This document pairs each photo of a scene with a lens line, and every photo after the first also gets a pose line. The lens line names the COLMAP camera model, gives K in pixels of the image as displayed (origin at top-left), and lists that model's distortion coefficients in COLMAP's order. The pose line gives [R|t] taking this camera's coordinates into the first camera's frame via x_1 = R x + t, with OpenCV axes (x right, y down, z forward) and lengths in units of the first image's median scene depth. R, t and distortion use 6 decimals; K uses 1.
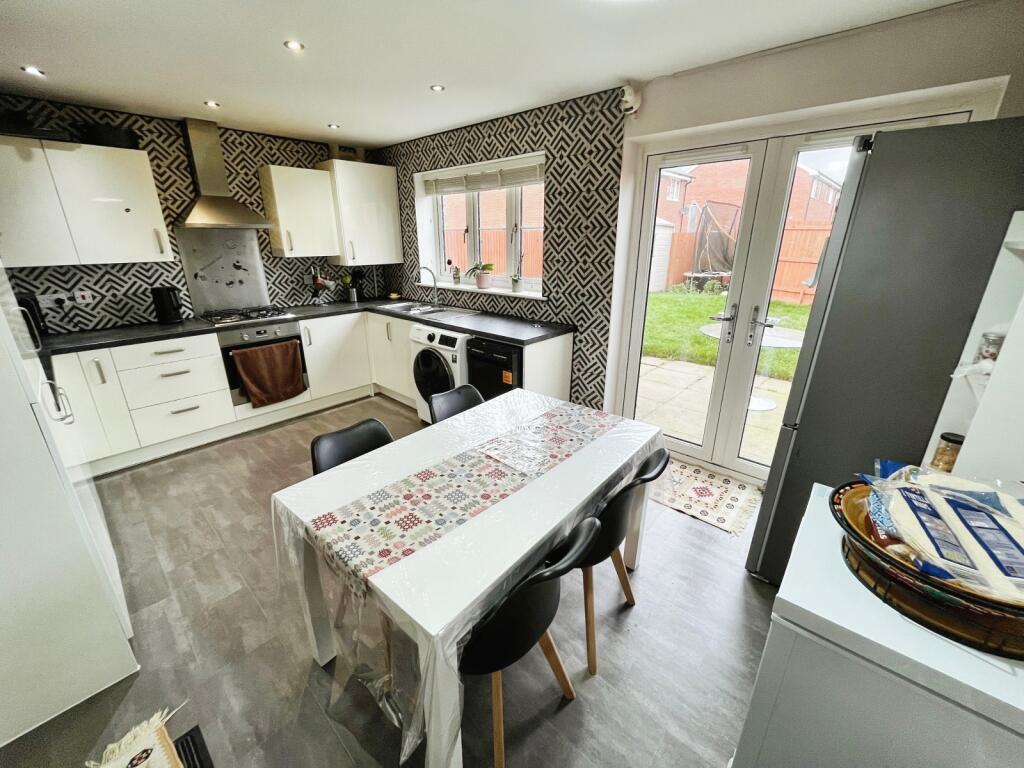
lens RADIAL K [[413.5, 0, 514.0], [0, 413.5, 383.0], [0, 0, 1]] dist [-0.001674, -0.000360]
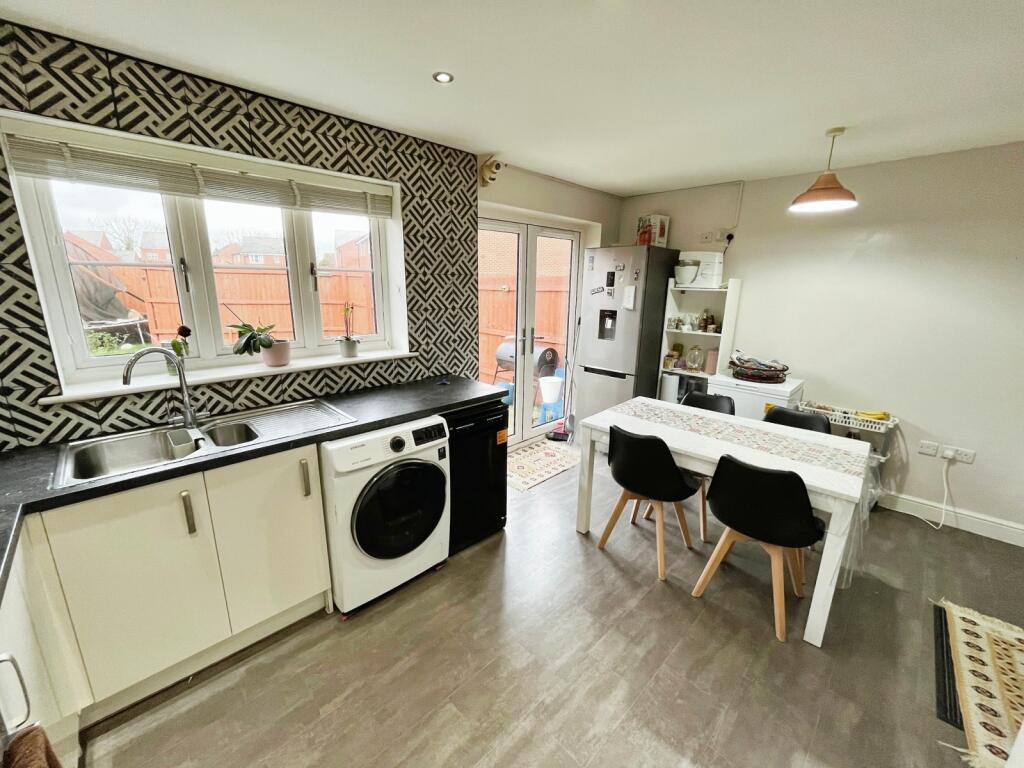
lens RADIAL K [[413.5, 0, 514.2], [0, 413.5, 383.6], [0, 0, 1]] dist [-0.001674, -0.000360]
pose [[0.057469, -0.240396, 0.968972, -0.808081], [0.312787, 0.926046, 0.211195, -0.284084], [-0.948083, 0.290945, 0.128412, 0.773426]]
